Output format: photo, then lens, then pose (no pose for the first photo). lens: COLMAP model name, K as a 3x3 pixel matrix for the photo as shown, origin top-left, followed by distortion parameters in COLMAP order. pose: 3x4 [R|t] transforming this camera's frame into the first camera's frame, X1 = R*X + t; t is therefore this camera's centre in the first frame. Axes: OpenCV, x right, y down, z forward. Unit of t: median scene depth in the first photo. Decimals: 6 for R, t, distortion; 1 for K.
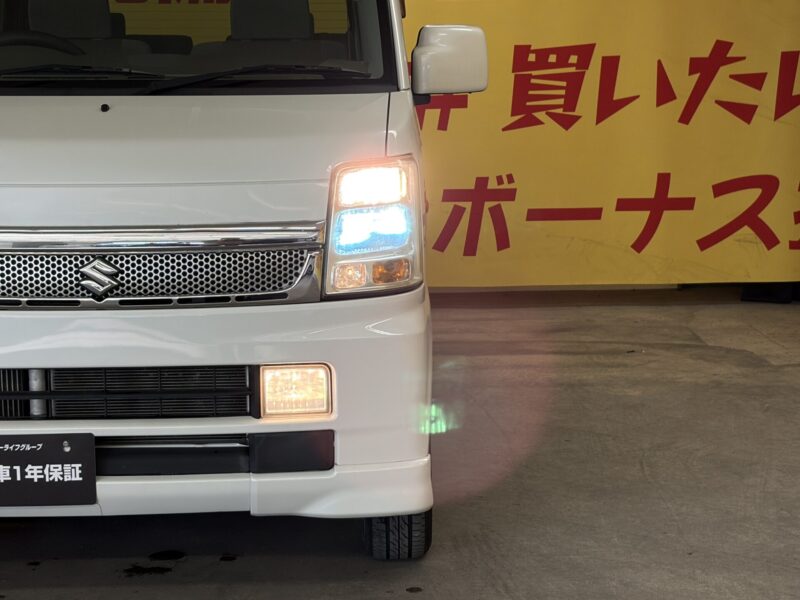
lens RADIAL K [[1666.3, 0, 405.0], [0, 1666.3, 325.2], [0, 0, 1]] dist [0.262517, 0.000000]
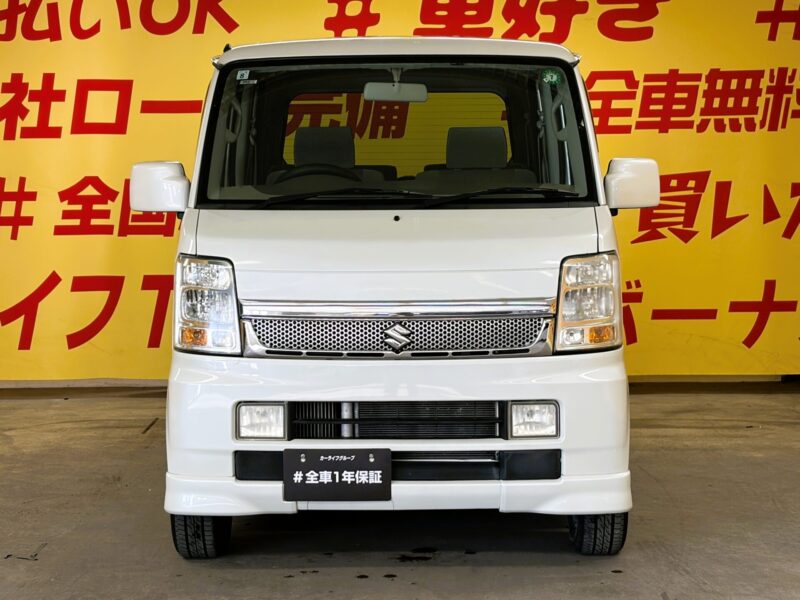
lens RADIAL K [[1730.5, 0, 415.7], [0, 1730.5, 312.1], [0, 0, 1]] dist [0.214422, 0.000000]
pose [[0.999698, 0.004588, -0.024122, -0.118168], [-0.006576, 0.996530, -0.082972, 0.063959], [0.023657, 0.083105, 0.996260, -0.400771]]
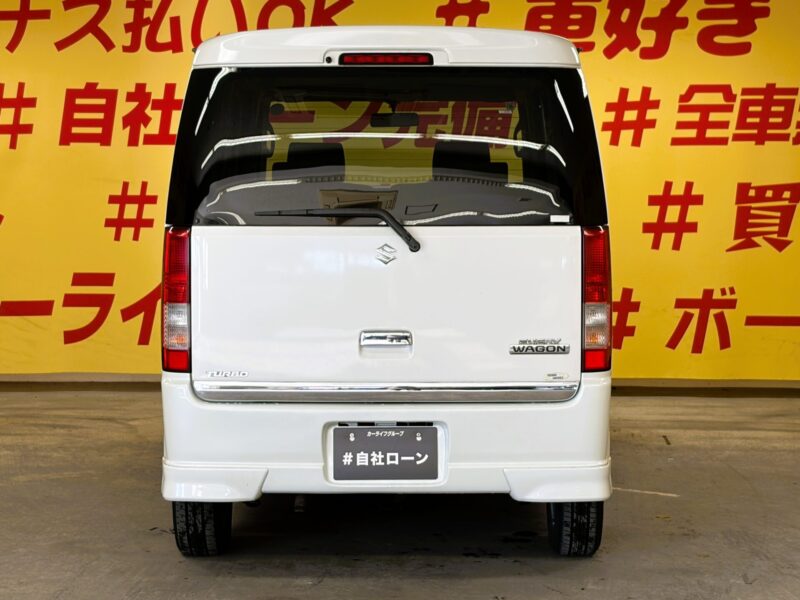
lens RADIAL K [[1860.1, 0, 415.5], [0, 1860.1, 303.3], [0, 0, 1]] dist [0.248333, 0.000000]
pose [[0.997201, 0.019319, -0.072224, -0.125891], [-0.025626, 0.995839, -0.087449, 0.085064], [0.070235, 0.089055, 0.993547, -0.672008]]
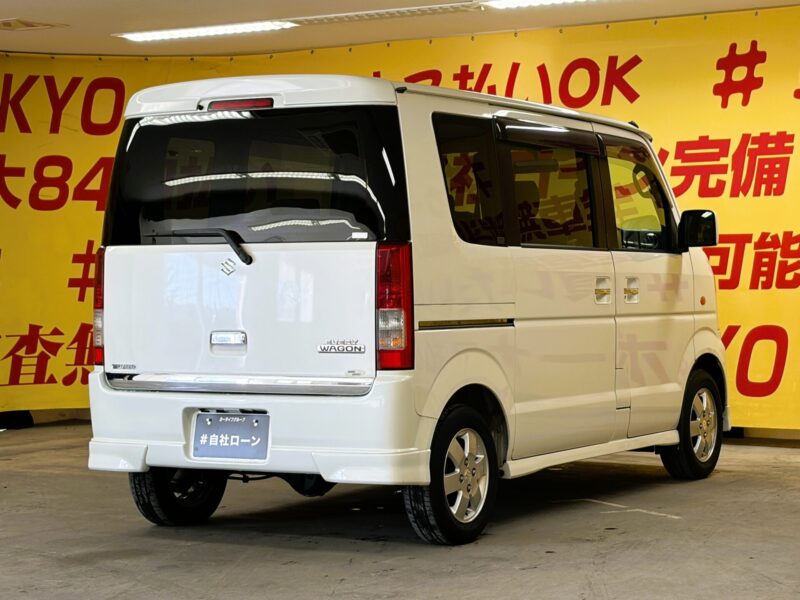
lens RADIAL K [[2008.6, 0, 403.5], [0, 2008.6, 301.3], [0, 0, 1]] dist [0.200167, 0.000000]
pose [[0.826429, 0.014855, -0.562845, 0.941534], [-0.093725, 0.989334, -0.111506, 0.145325], [0.555186, 0.144904, 0.819007, -0.666554]]
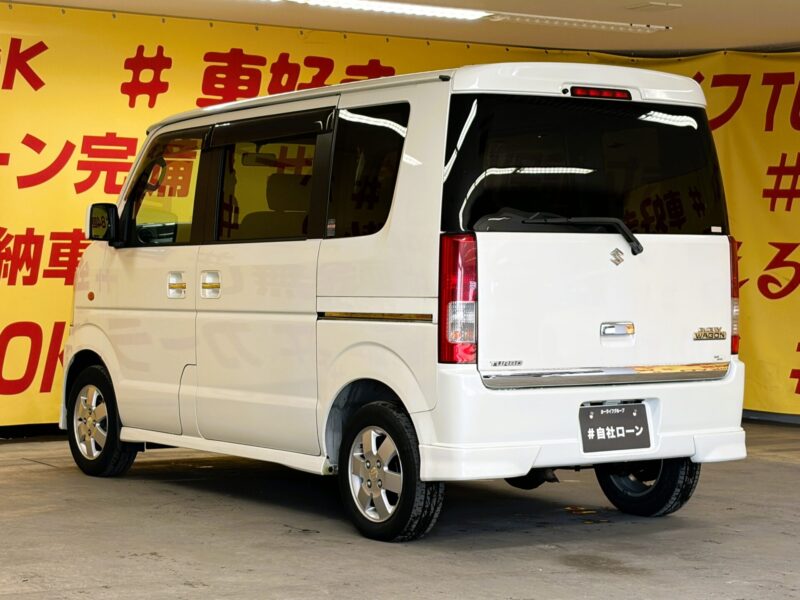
lens RADIAL K [[1860.1, 0, 448.1], [0, 1860.1, 291.5], [0, 0, 1]] dist [0.248333, 0.000000]
pose [[0.849015, 0.008415, 0.528301, -1.303400], [0.073000, 0.988416, -0.133061, 0.169259], [-0.523301, 0.151537, 0.838566, -0.583060]]
